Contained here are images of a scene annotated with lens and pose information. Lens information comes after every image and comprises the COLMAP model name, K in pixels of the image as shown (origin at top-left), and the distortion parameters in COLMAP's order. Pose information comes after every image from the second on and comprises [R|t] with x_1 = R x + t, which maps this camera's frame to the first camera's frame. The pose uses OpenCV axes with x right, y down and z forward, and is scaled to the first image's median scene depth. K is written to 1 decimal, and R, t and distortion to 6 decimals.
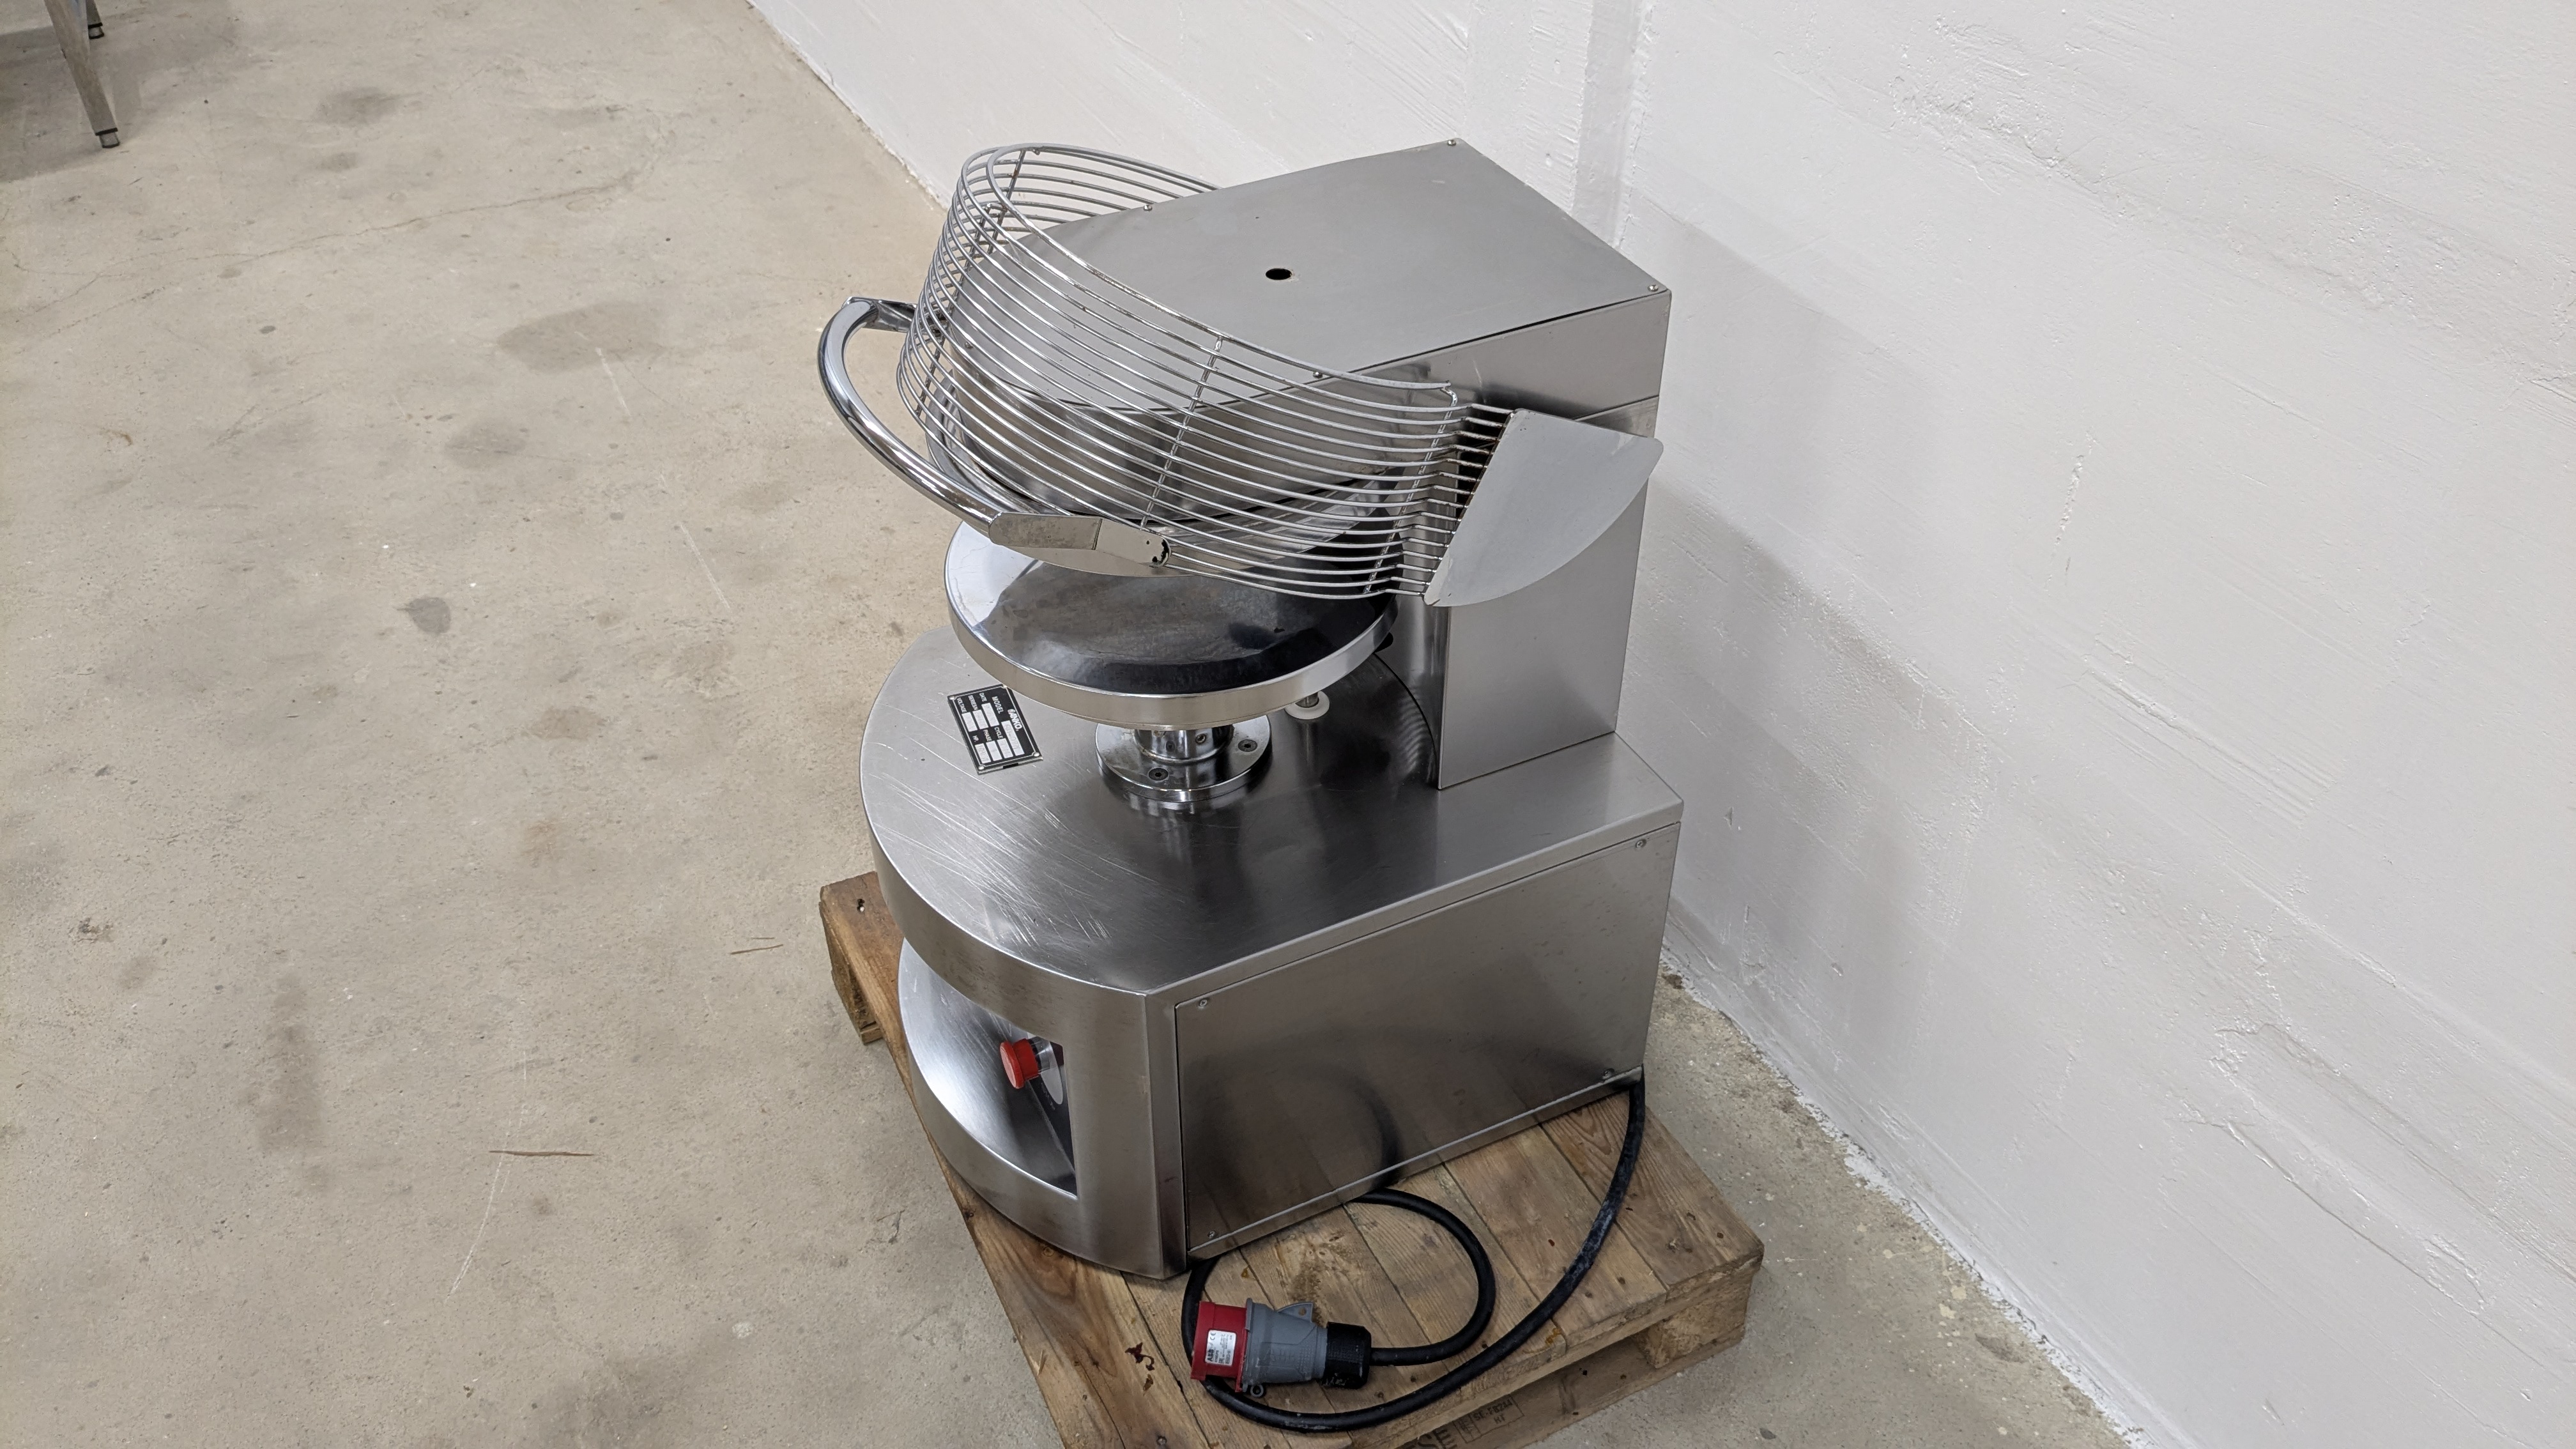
lens RADIAL K [[2038.6, 0, 1298.4], [0, 2038.6, 717.4], [0, 0, 1]] dist [0.033122, -0.058591]
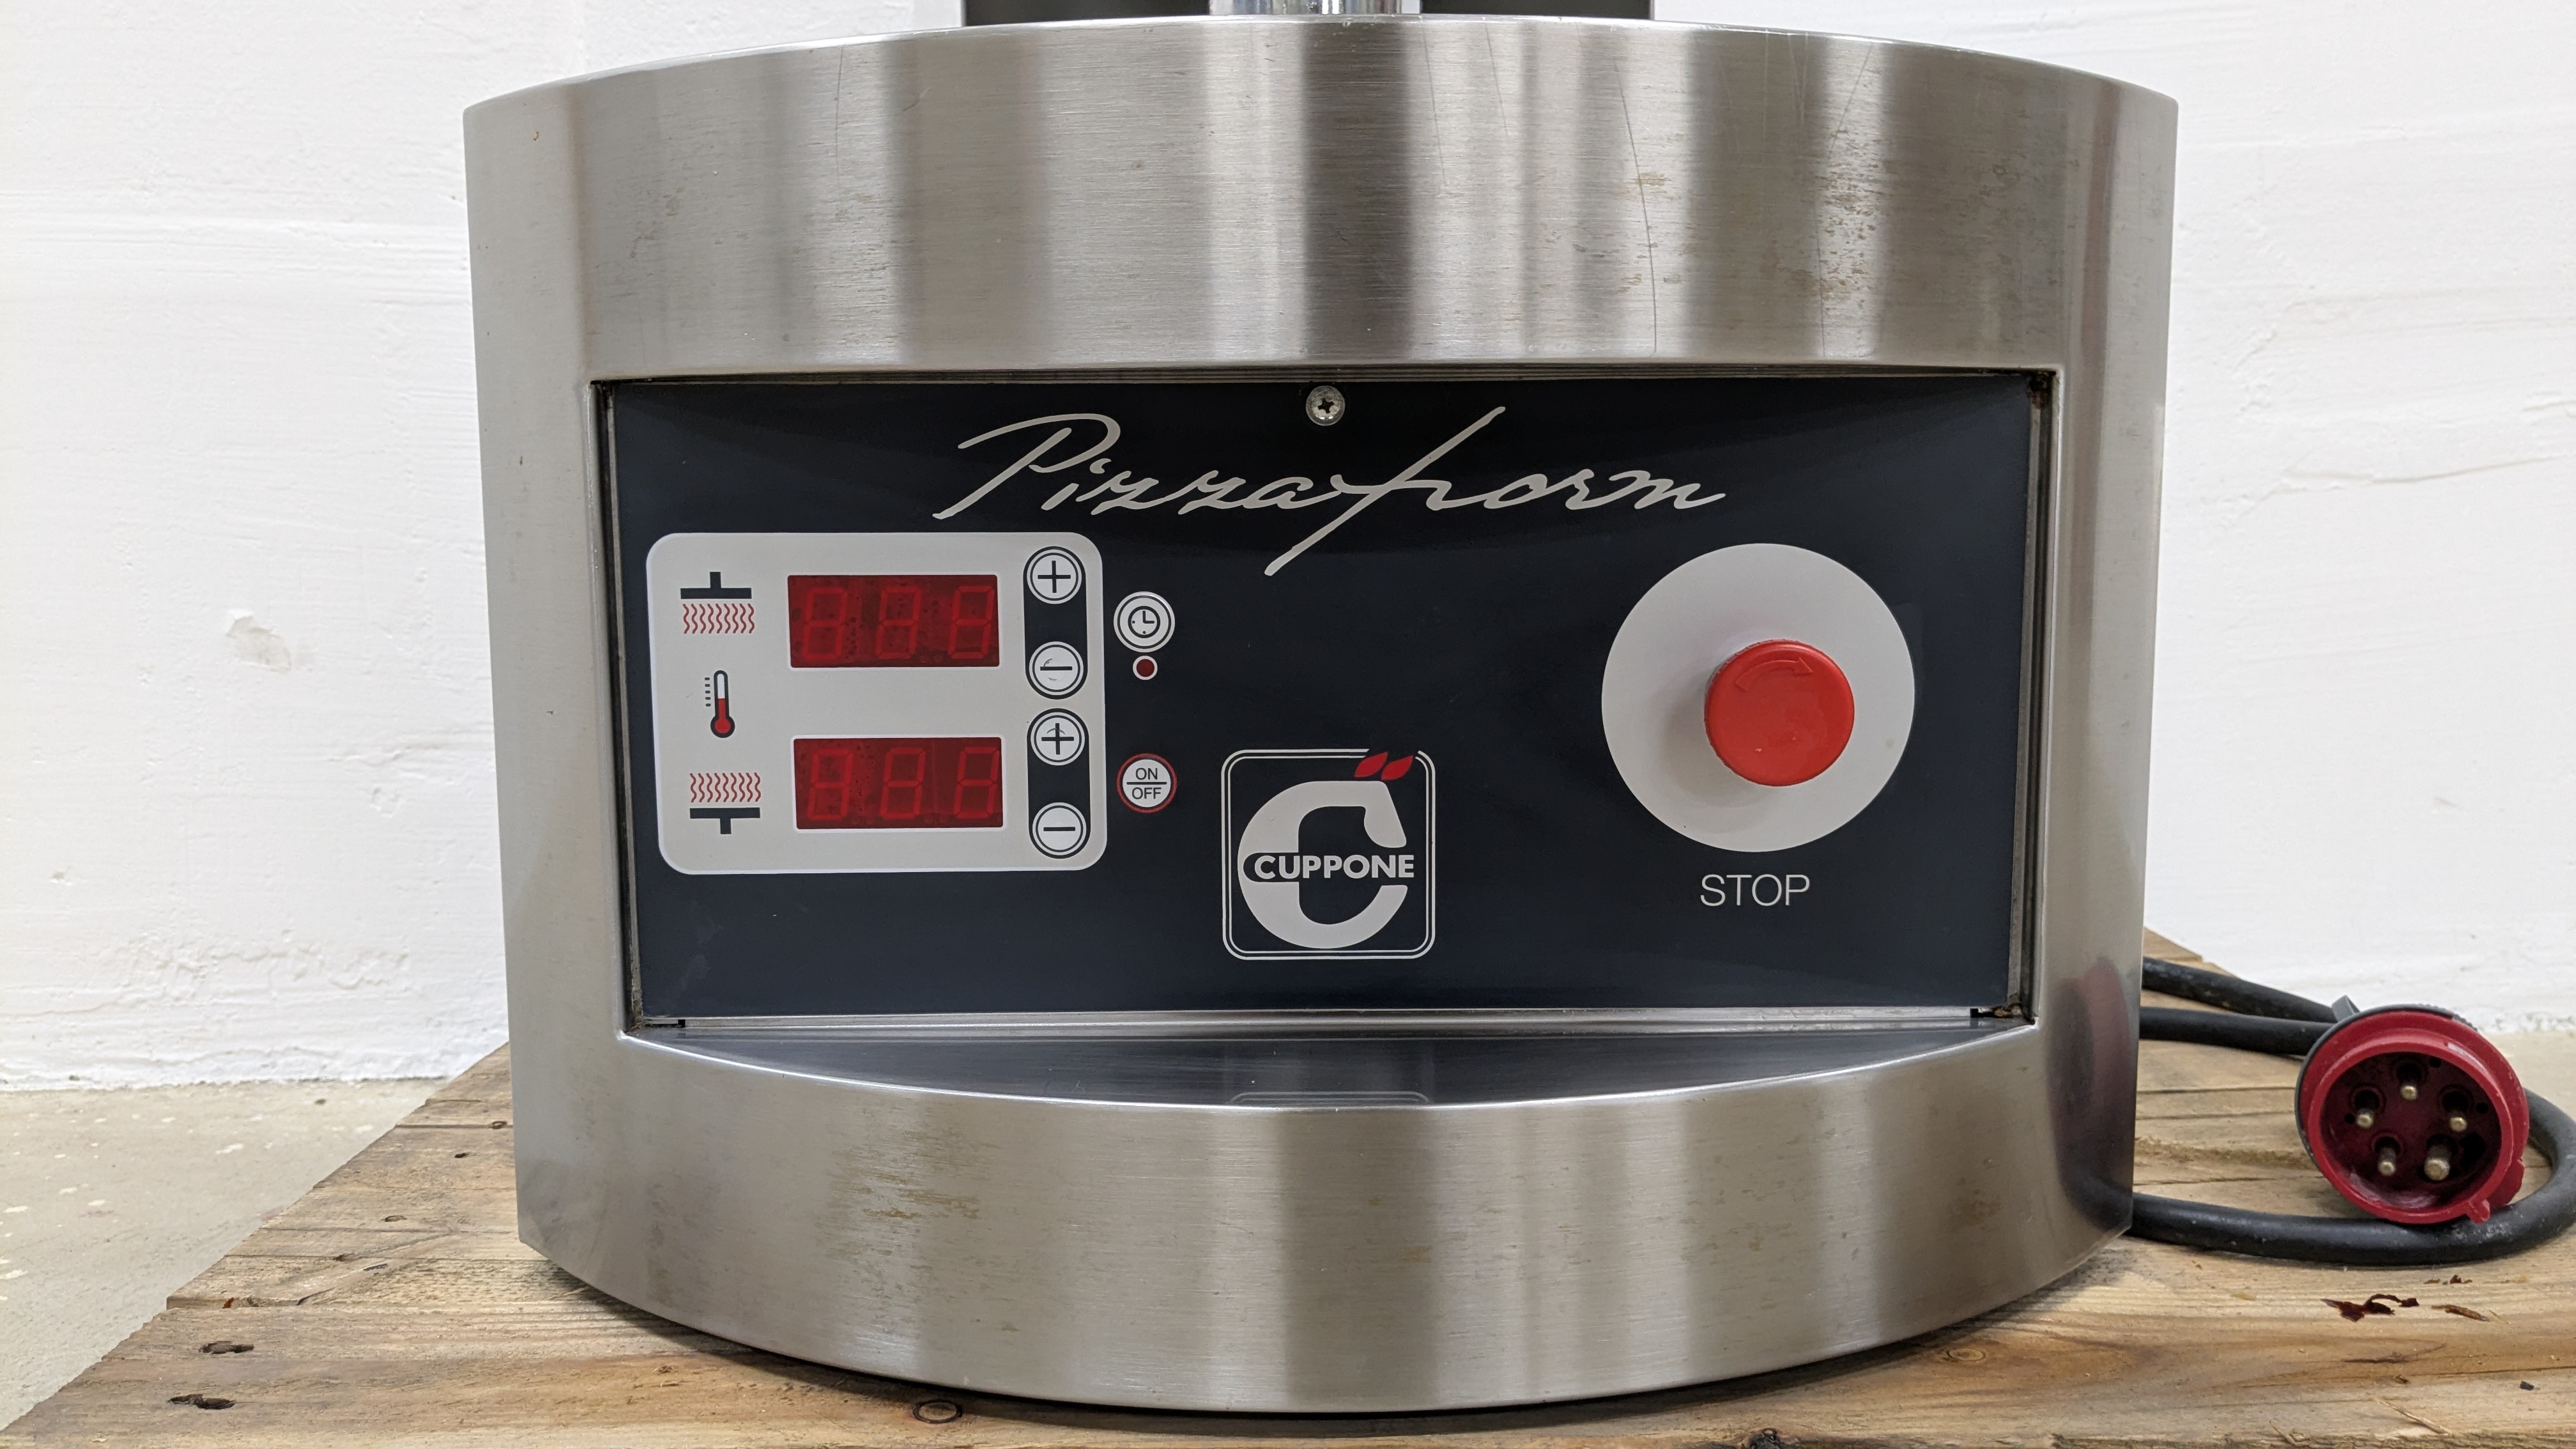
lens RADIAL K [[2038.6, 0, 1298.4], [0, 2038.6, 717.4], [0, 0, 1]] dist [0.033122, -0.058591]
pose [[0.445542, -0.114497, 0.887909, -0.455623], [0.573147, 0.798379, -0.184646, 0.183583], [-0.687746, 0.591170, 0.421335, 0.893050]]
